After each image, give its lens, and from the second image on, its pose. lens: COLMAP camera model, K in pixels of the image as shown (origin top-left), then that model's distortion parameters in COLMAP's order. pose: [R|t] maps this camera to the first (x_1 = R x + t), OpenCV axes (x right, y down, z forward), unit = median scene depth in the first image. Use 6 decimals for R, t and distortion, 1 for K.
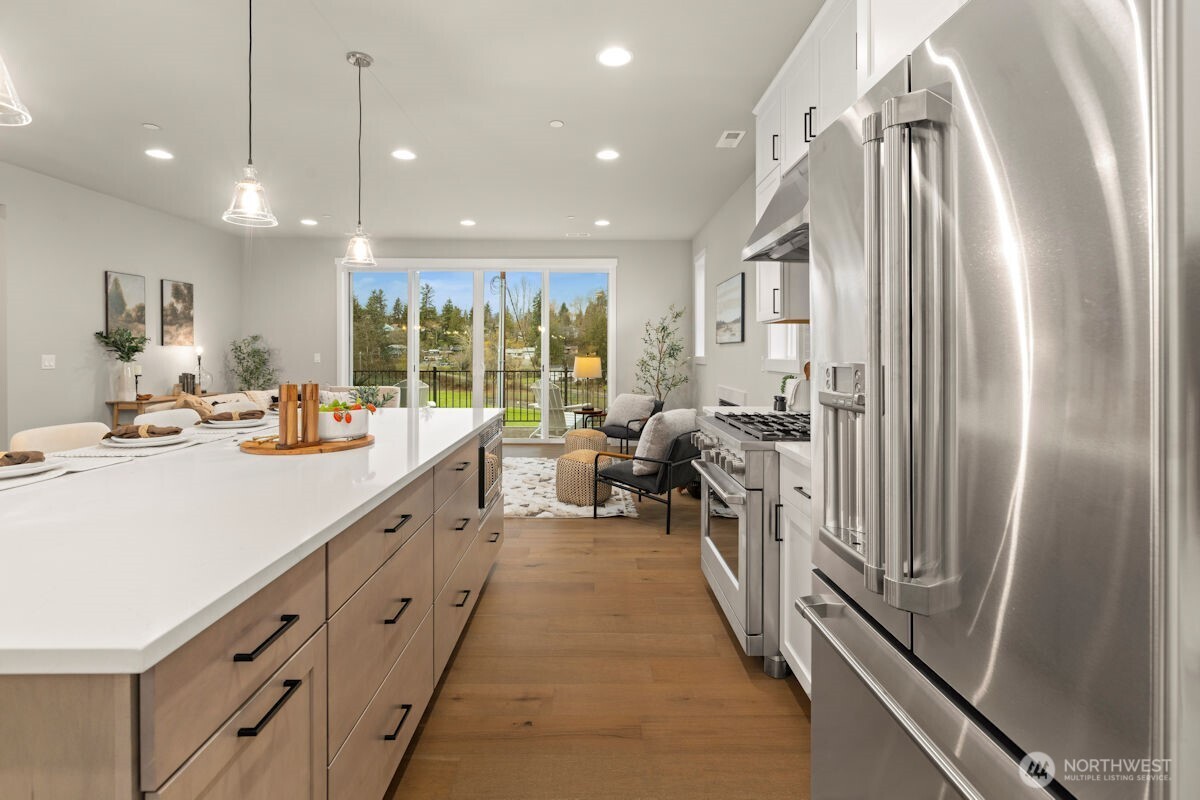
lens RADIAL K [[580.5, 0, 598.5], [0, 580.5, 352.3], [0, 0, 1]] dist [0.000177, 0.000067]
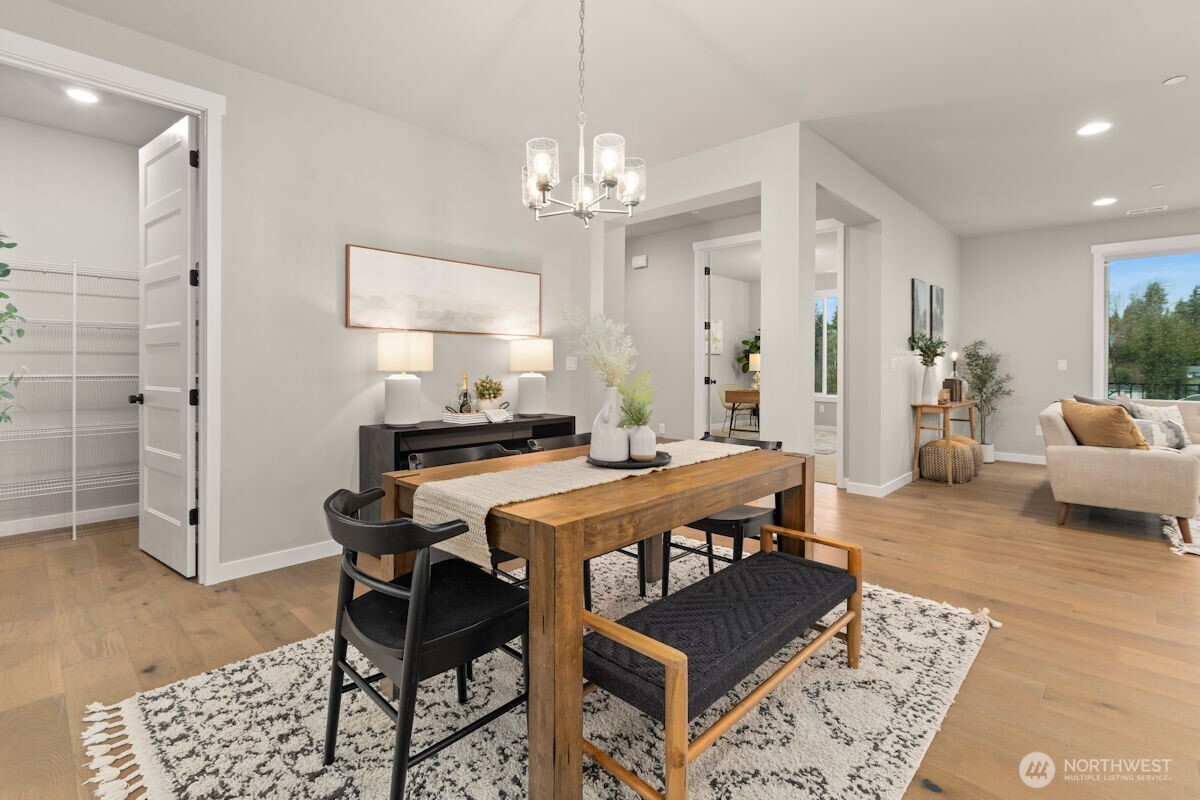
lens RADIAL K [[547.3, 0, 601.3], [0, 547.3, 367.2], [0, 0, 1]] dist [0.003032, 0.000362]
pose [[0.709751, 0.003197, -0.704446, -0.524665], [-0.001562, 0.999994, 0.002965, 0.015779], [0.704451, -0.001004, 0.709752, -0.085198]]
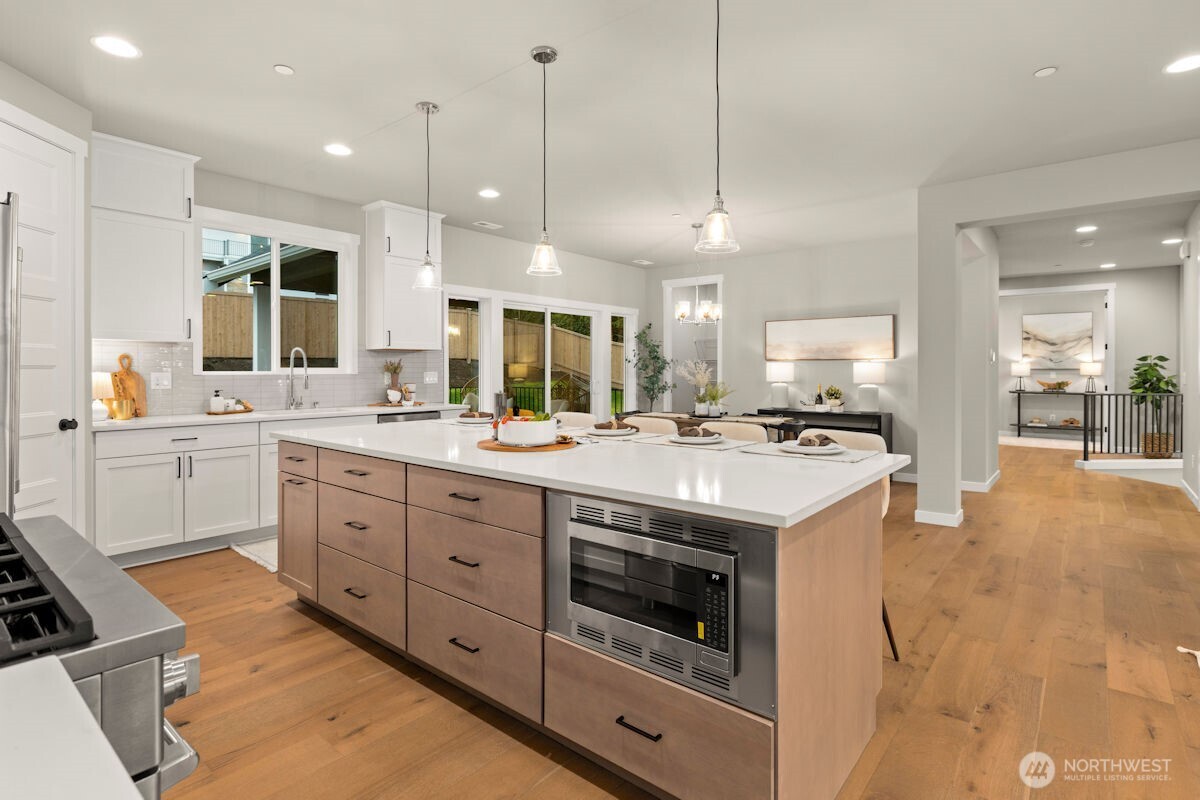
lens RADIAL K [[596.4, 0, 595.0], [0, 596.4, 368.7], [0, 0, 1]] dist [-0.001753, -0.000468]
pose [[-0.650659, -0.004774, -0.759355, 0.133221], [-0.002034, 0.999988, -0.004543, 0.001622], [0.759368, -0.001411, -0.650660, 0.699460]]
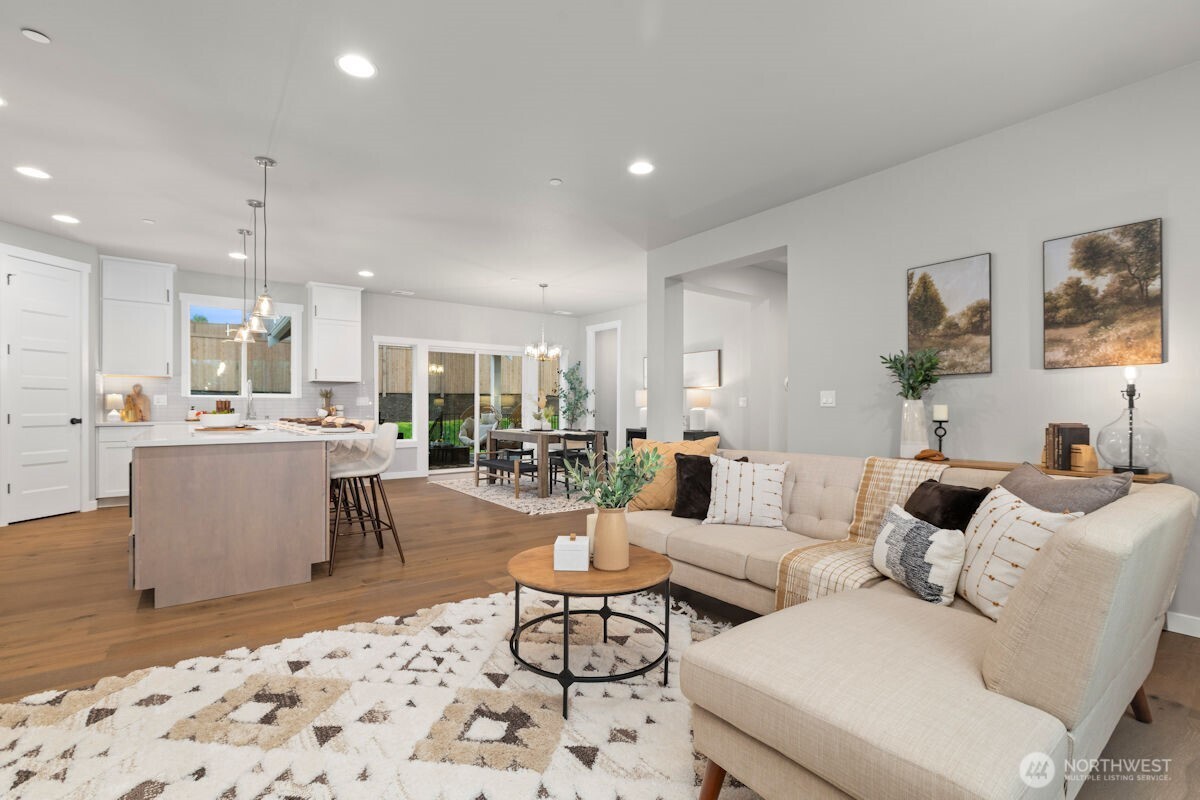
lens RADIAL K [[540.9, 0, 601.0], [0, 540.9, 407.8], [0, 0, 1]] dist [-0.000180, -0.000234]
pose [[-0.807846, -0.002495, -0.589389, -0.153280], [-0.003223, 0.999995, 0.000184, 0.026866], [0.589385, 0.002048, -0.807849, 1.247016]]
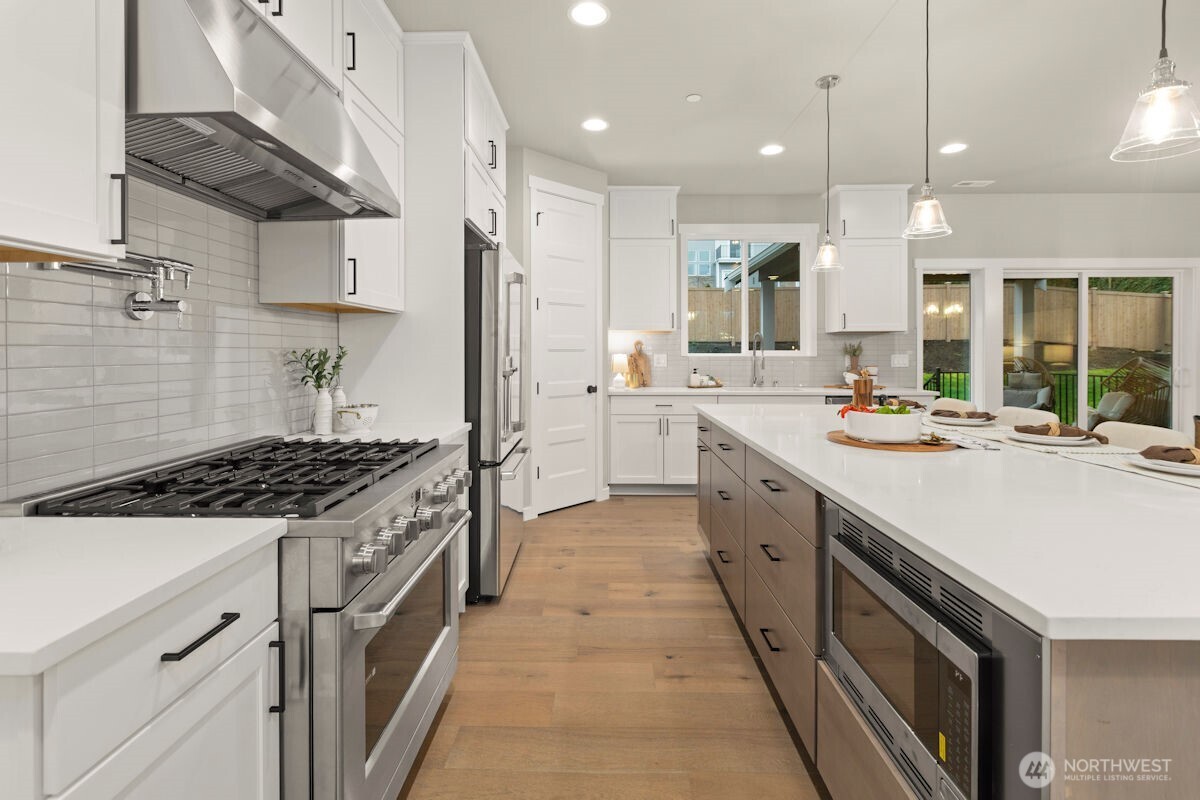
lens RADIAL K [[552.8, 0, 597.4], [0, 552.8, 354.9], [0, 0, 1]] dist [0.000713, 0.000517]
pose [[-0.999531, -0.003754, 0.030385, -0.001167], [-0.003601, 0.999981, 0.005079, 0.000780], [-0.030403, 0.004967, -0.999525, 0.727928]]
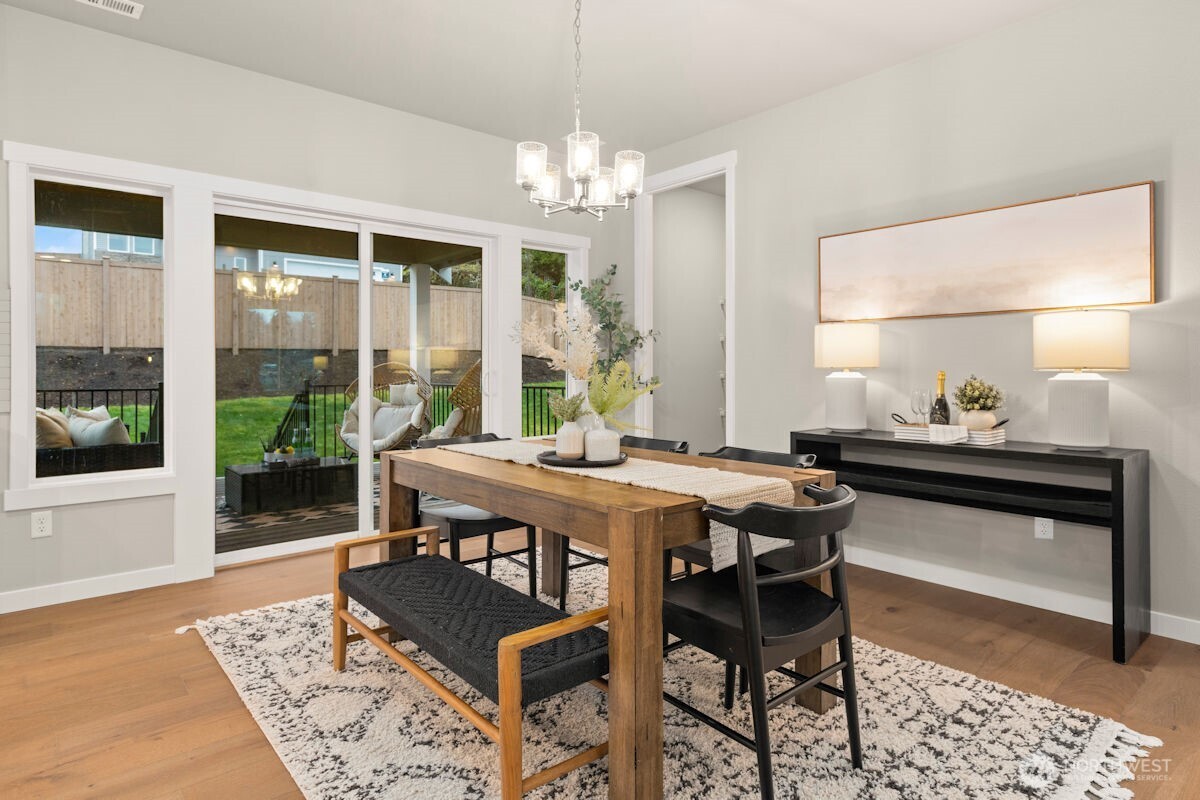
lens RADIAL K [[661.7, 0, 595.7], [0, 661.7, 368.0], [0, 0, 1]] dist [-0.000159, 0.000392]
pose [[-0.769744, -0.002726, -0.638347, -0.514794], [0.000045, 0.999991, -0.004324, 0.024148], [0.638353, -0.003357, -0.769736, 0.496385]]
